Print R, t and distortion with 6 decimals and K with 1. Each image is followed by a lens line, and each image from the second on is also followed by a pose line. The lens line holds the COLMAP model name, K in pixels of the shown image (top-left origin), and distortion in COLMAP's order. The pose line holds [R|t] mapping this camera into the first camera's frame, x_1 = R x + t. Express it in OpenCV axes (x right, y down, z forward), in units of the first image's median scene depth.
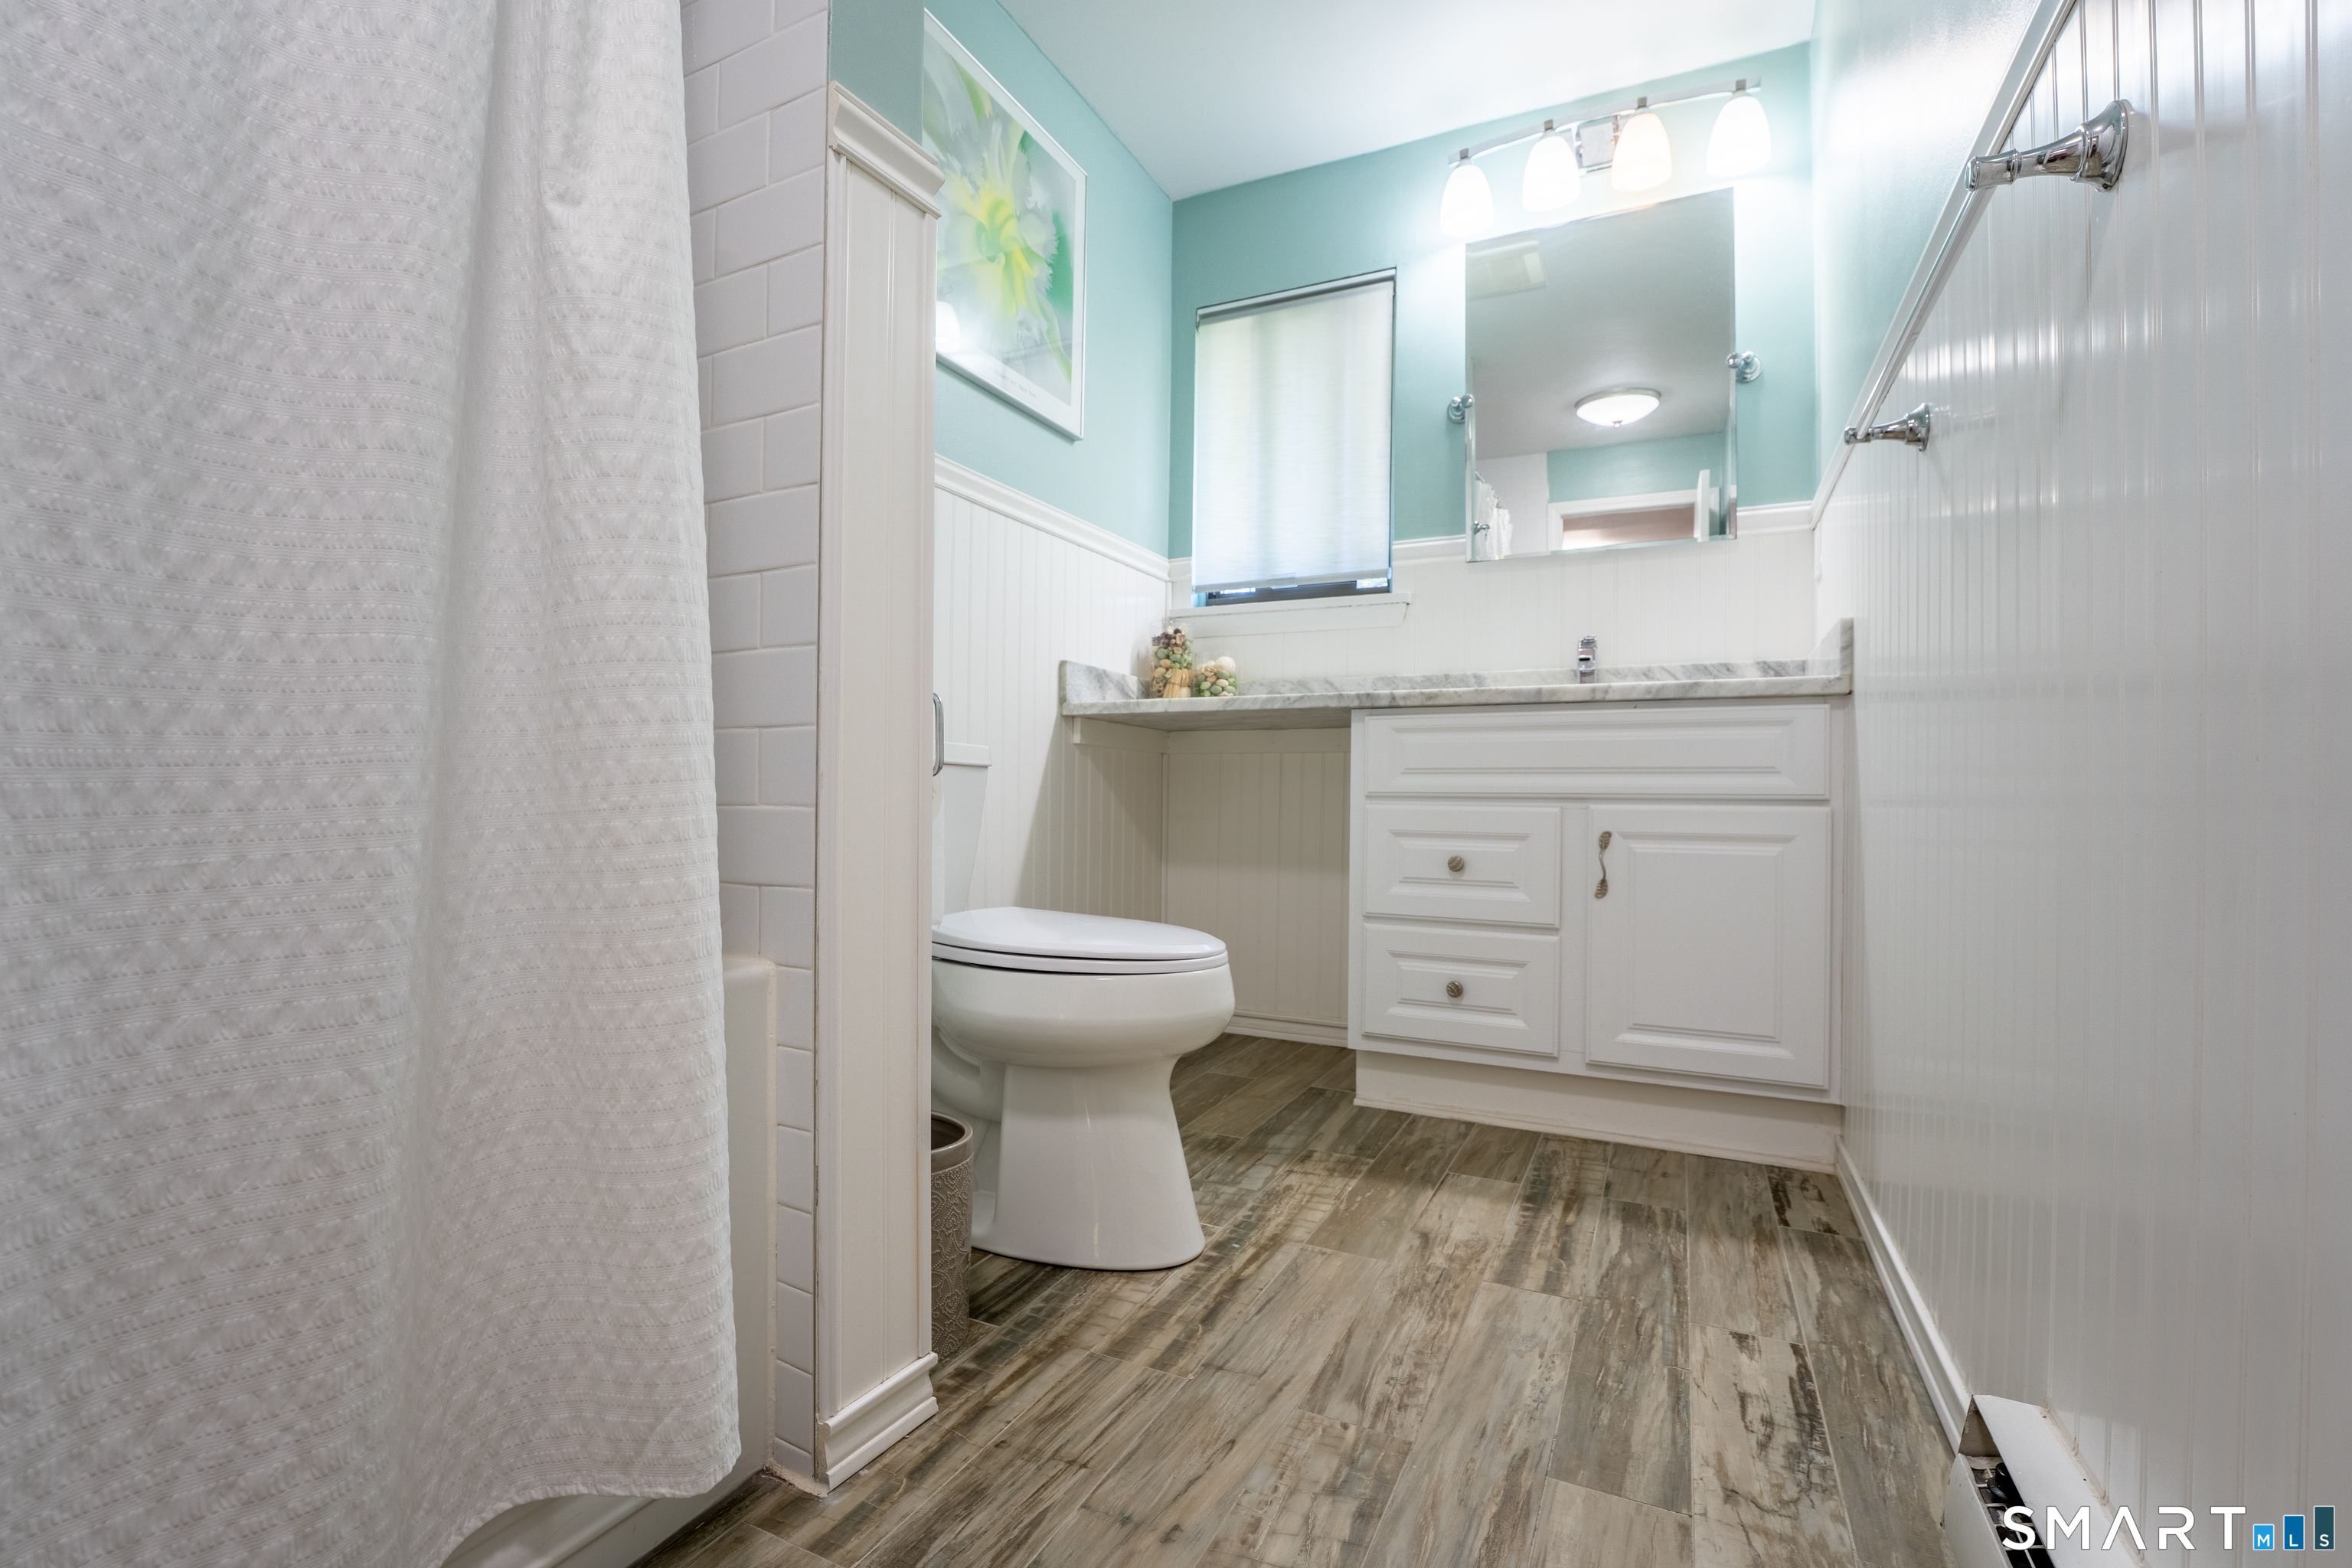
lens RADIAL K [[1029.7, 0, 1168.7], [0, 1029.7, 789.5], [0, 0, 1]] dist [-0.023115, 0.001564]
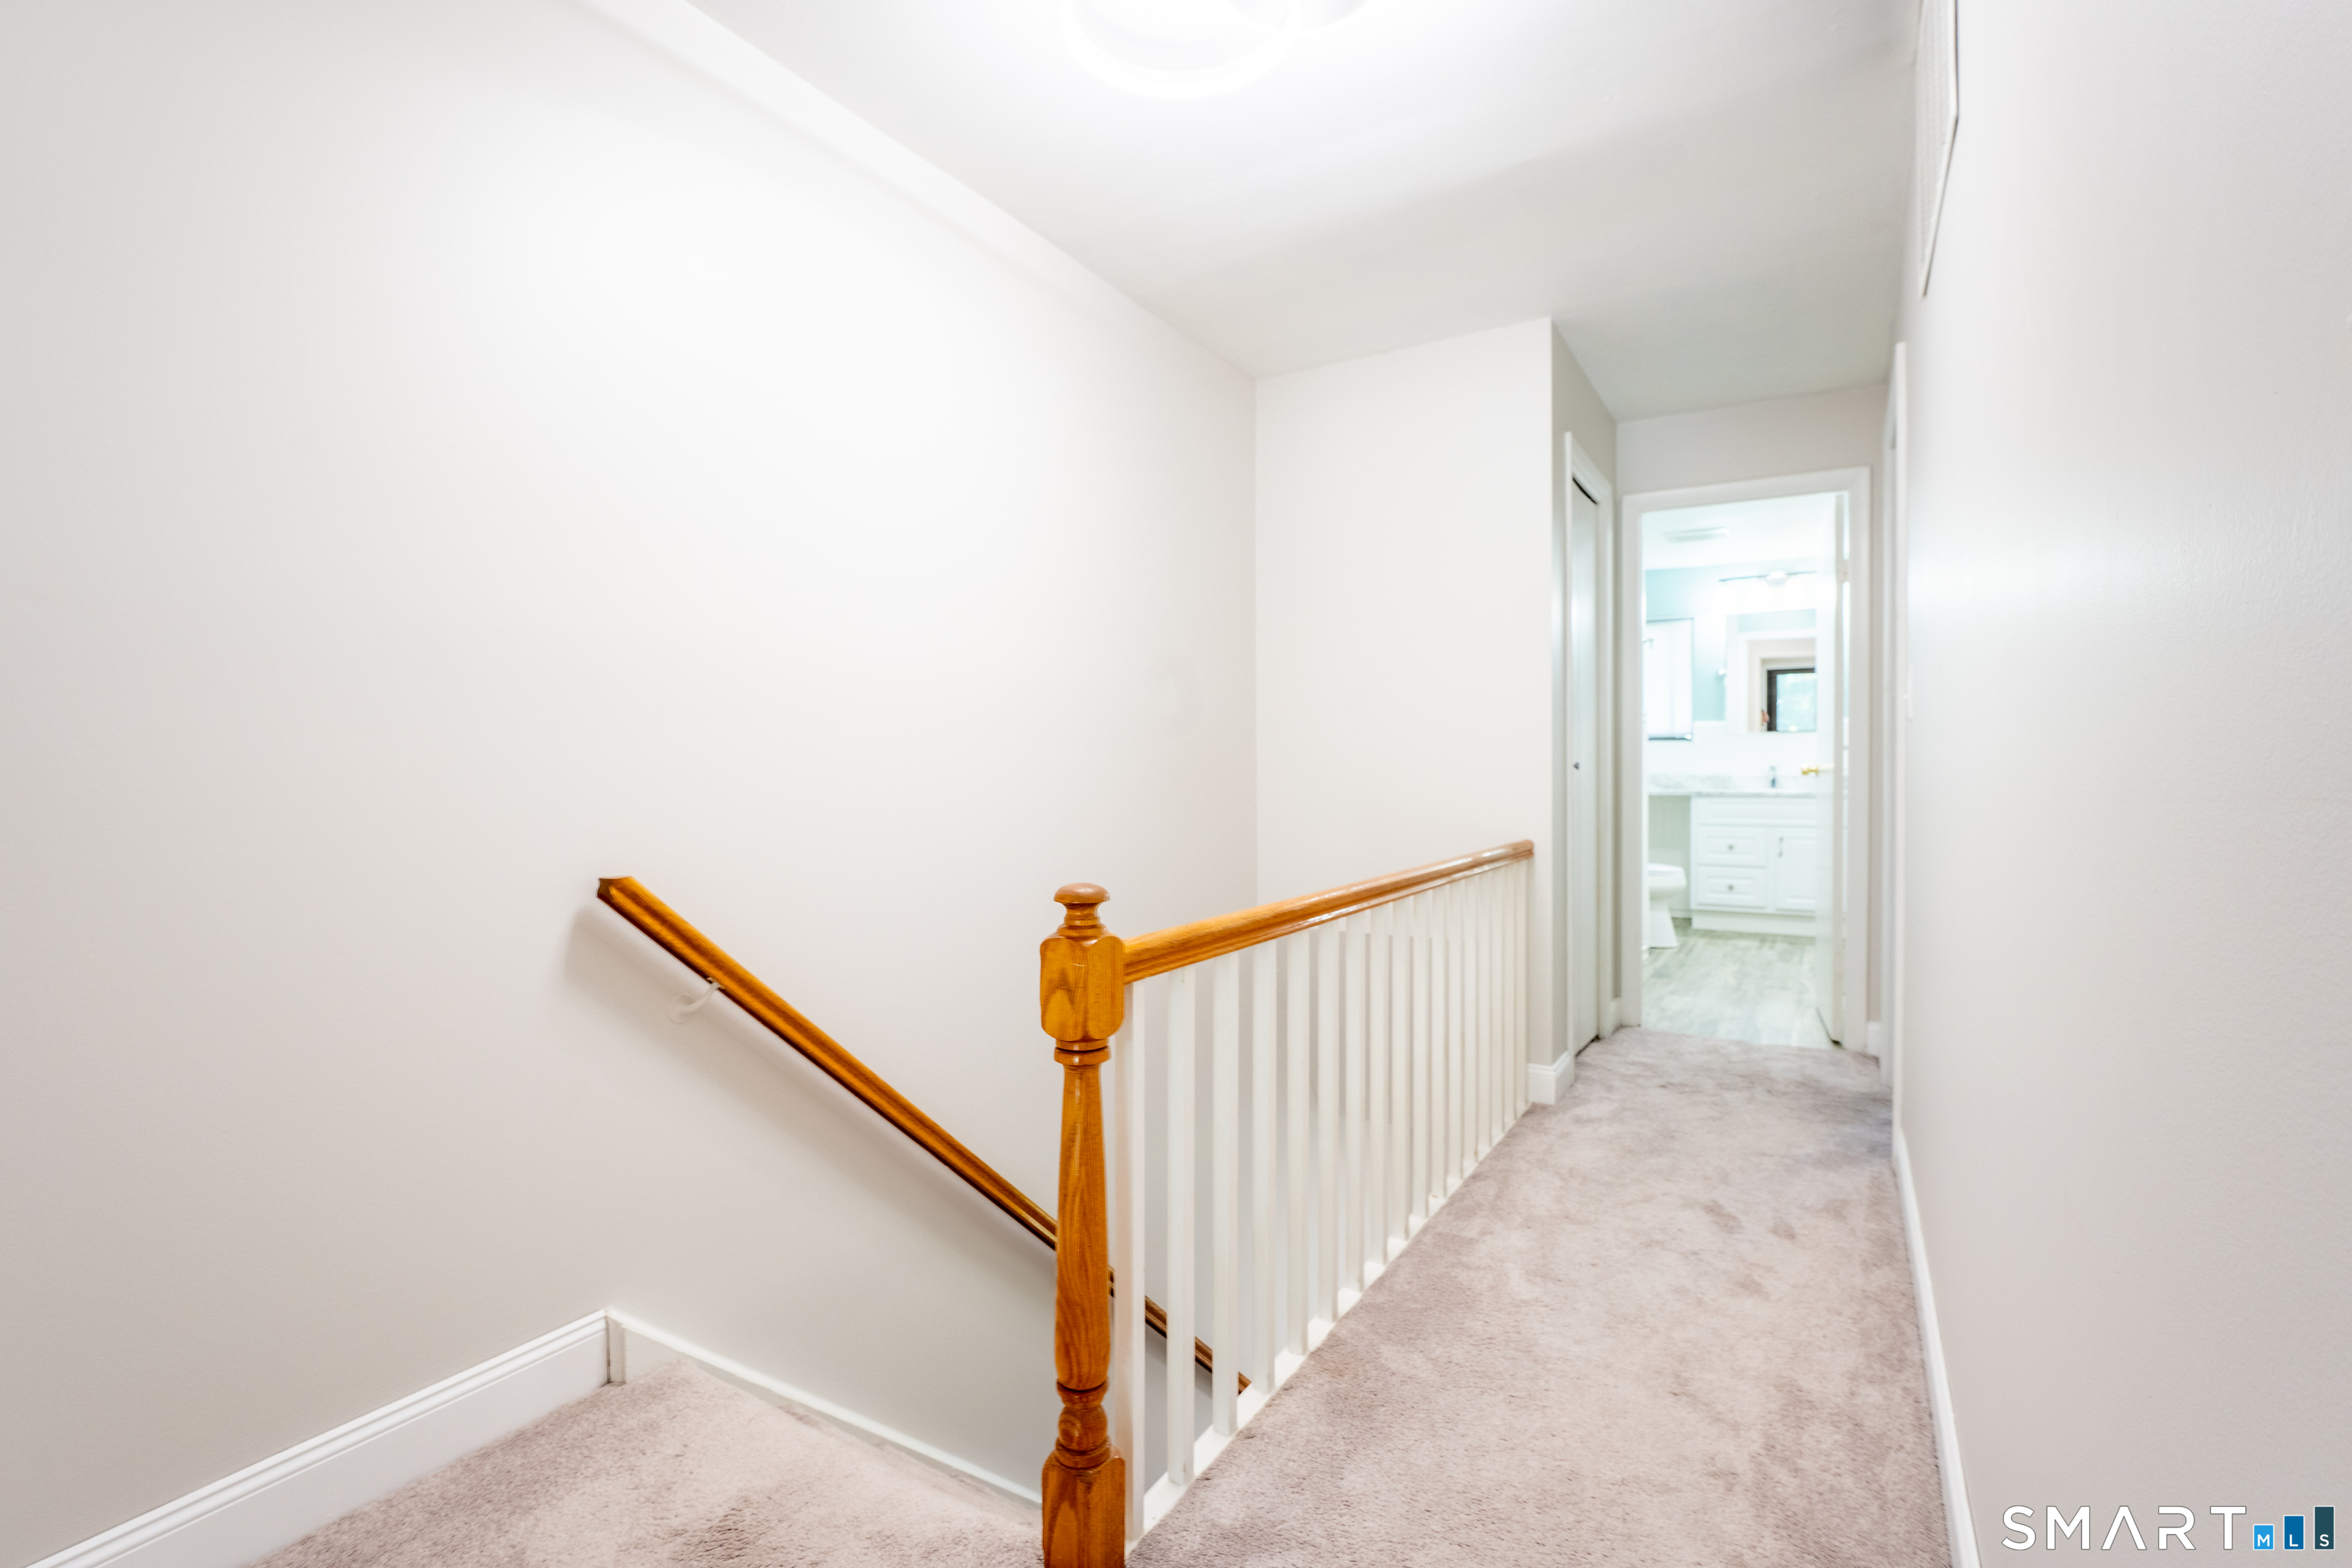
lens RADIAL K [[1098.9, 0, 1174.1], [0, 1098.9, 782.8], [0, 0, 1]] dist [-0.000190, 0.000000]
pose [[0.996325, -0.013100, -0.084641, -1.268954], [0.015132, 0.999611, 0.023407, -0.255690], [0.084301, -0.024602, 0.996137, -2.788820]]
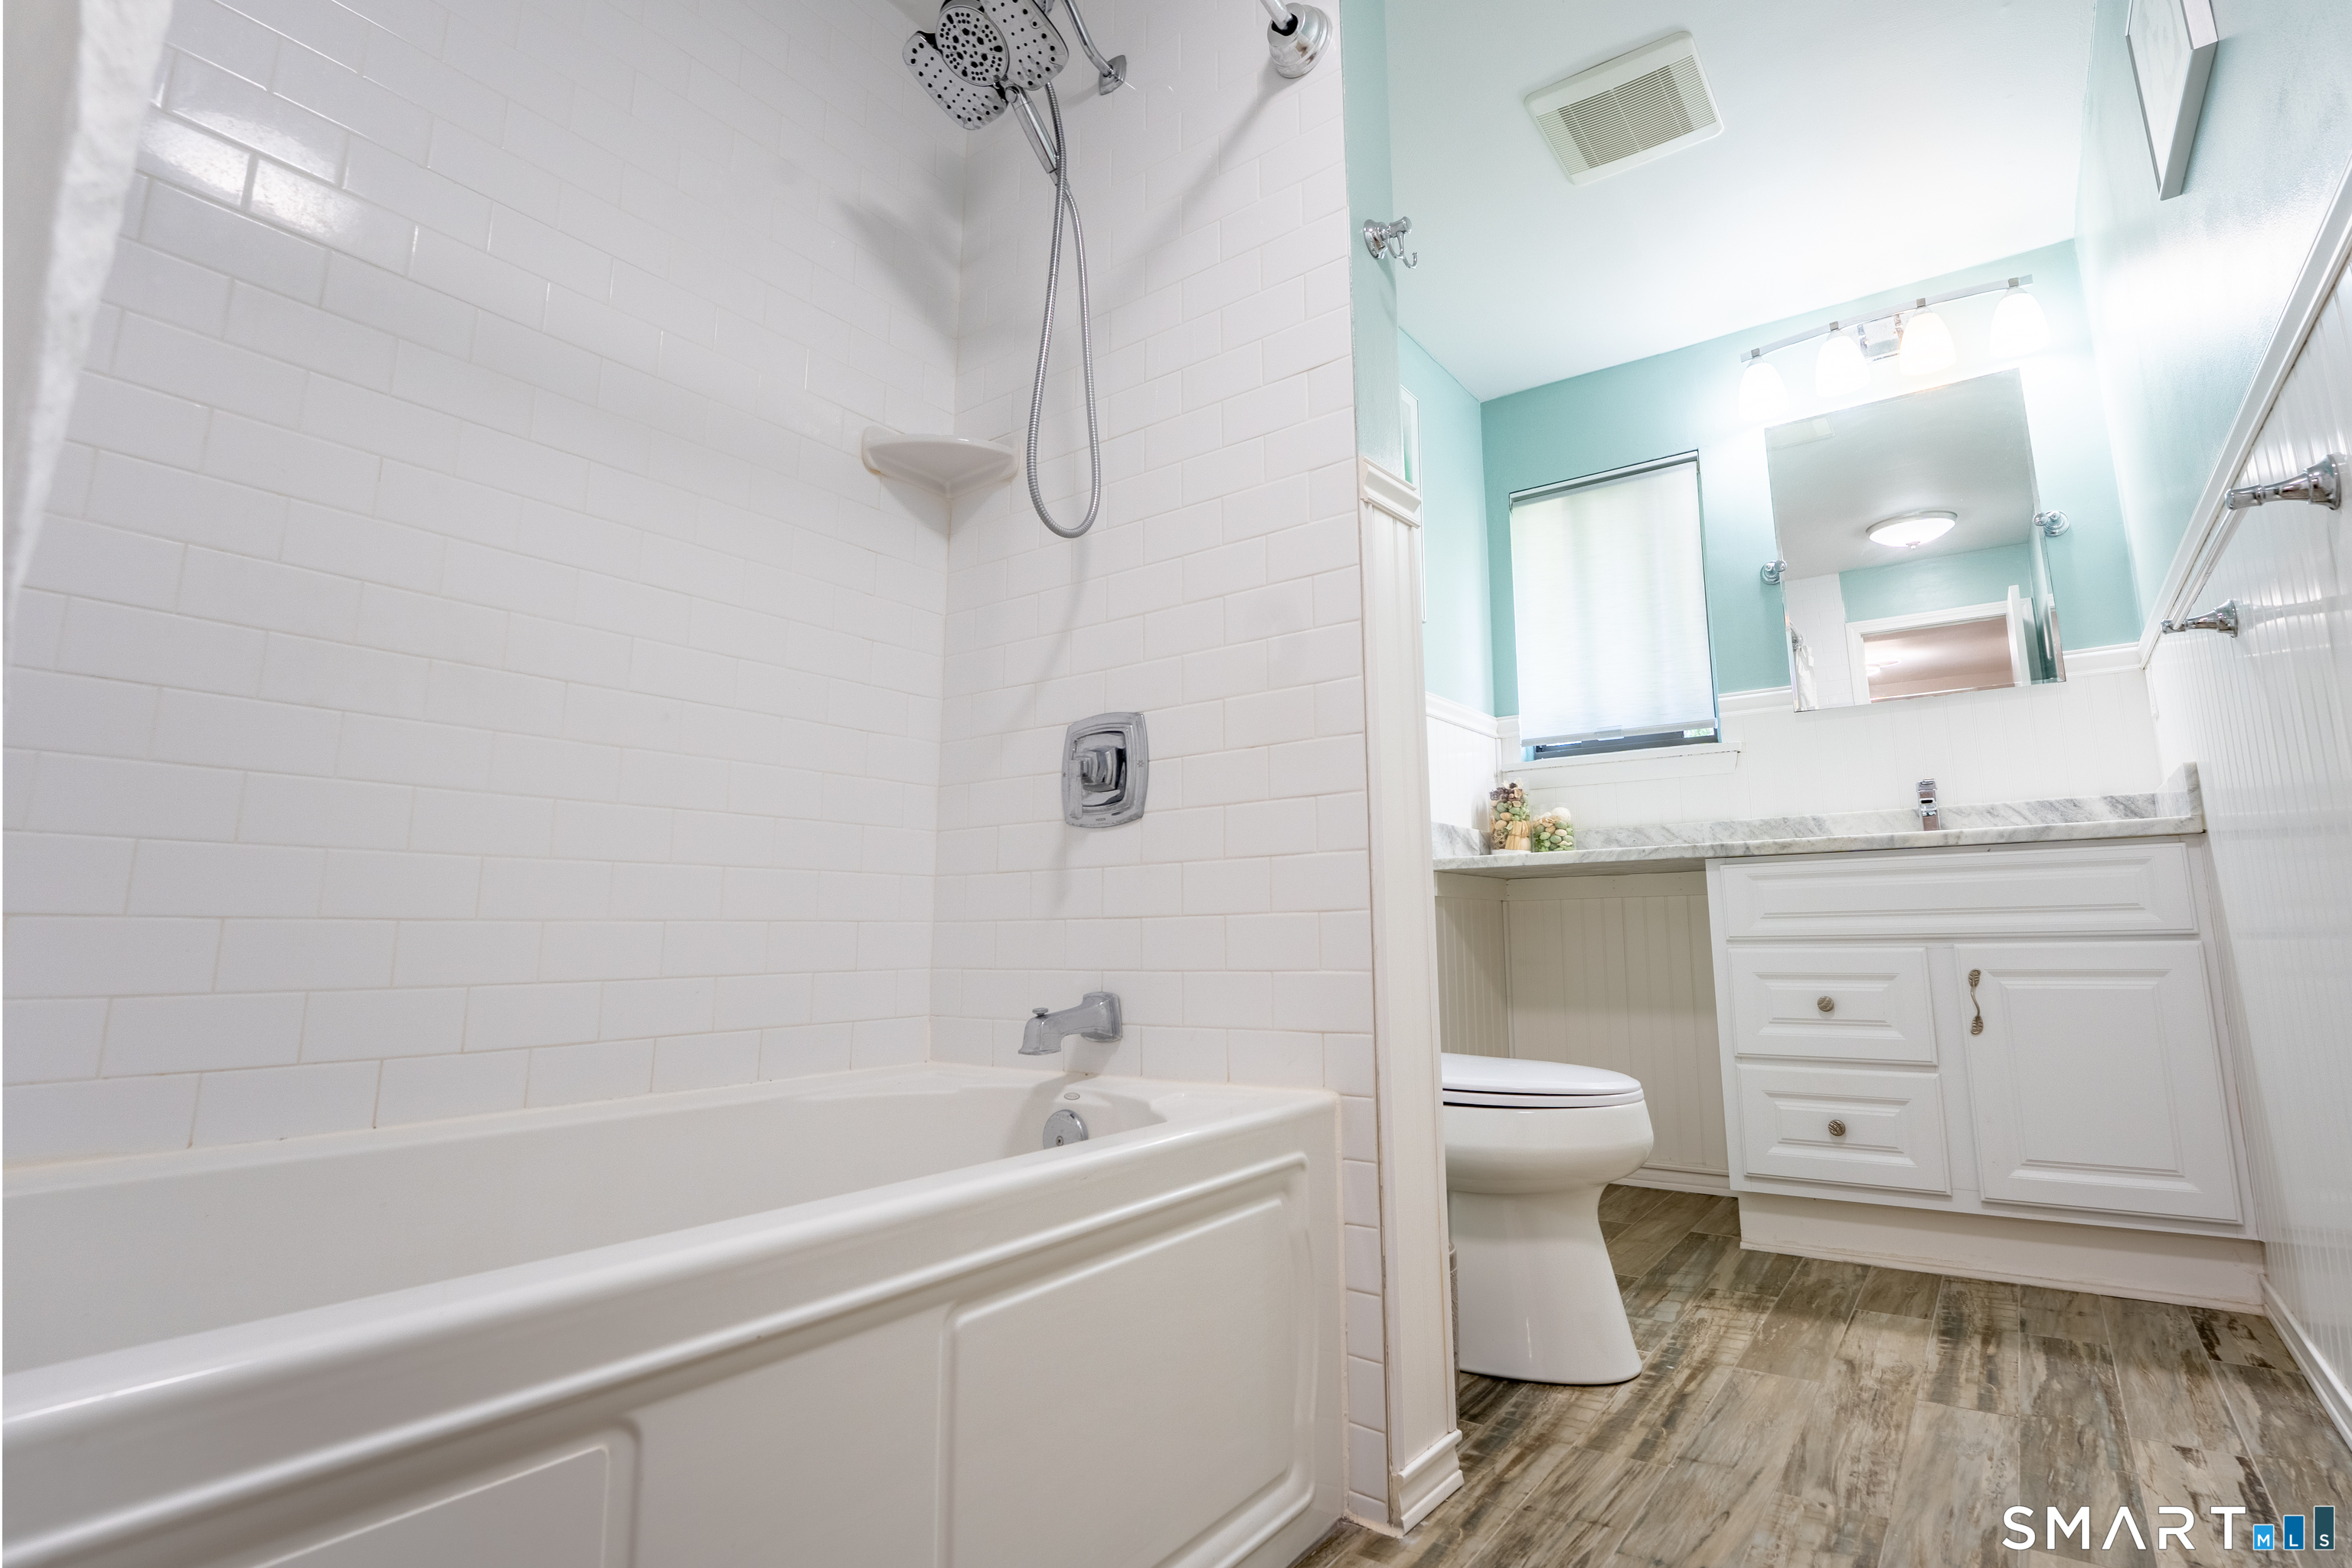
lens RADIAL K [[1119.4, 0, 1263.7], [0, 1119.4, 738.1], [0, 0, 1]] dist [-0.025416, 0.003404]
pose [[0.991136, -0.047146, -0.124201, -0.156204], [0.025812, 0.985435, -0.168083, -0.022568], [0.130316, 0.163387, 0.977917, -0.265894]]
